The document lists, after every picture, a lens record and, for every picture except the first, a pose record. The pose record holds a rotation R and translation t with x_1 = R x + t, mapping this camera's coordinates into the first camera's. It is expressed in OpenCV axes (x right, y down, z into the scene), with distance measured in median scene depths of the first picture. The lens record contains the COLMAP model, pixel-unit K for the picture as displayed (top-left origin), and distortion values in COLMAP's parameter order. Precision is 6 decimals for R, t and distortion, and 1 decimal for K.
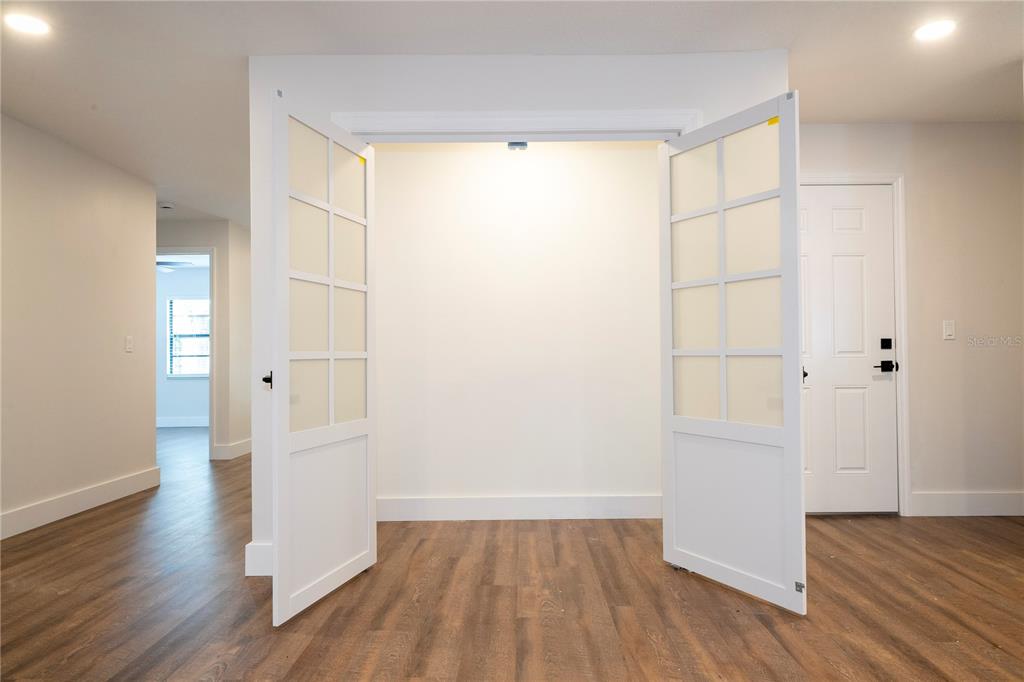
lens RADIAL K [[648.6, 0, 512.0], [0, 648.6, 341.0], [0, 0, 1]] dist [0.001492, -0.000225]
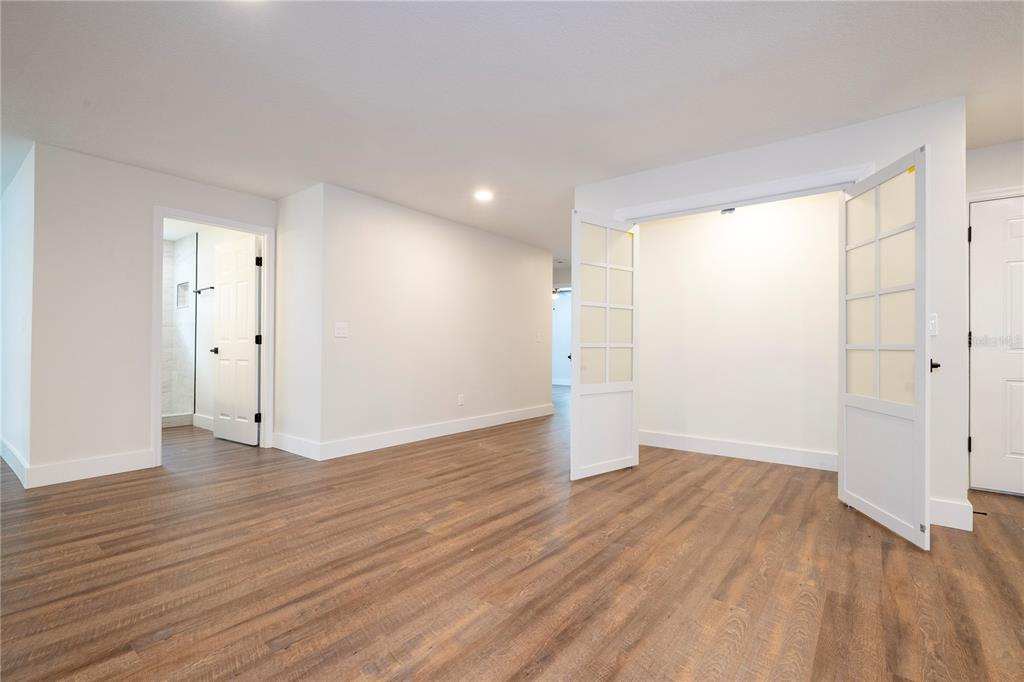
lens RADIAL K [[461.7, 0, 519.0], [0, 461.7, 342.8], [0, 0, 1]] dist [-0.001227, 0.000251]
pose [[0.796960, 0.010247, -0.603946, 0.305378], [-0.000465, 0.999866, 0.016351, -0.006791], [0.604032, -0.012750, 0.796858, -0.193027]]
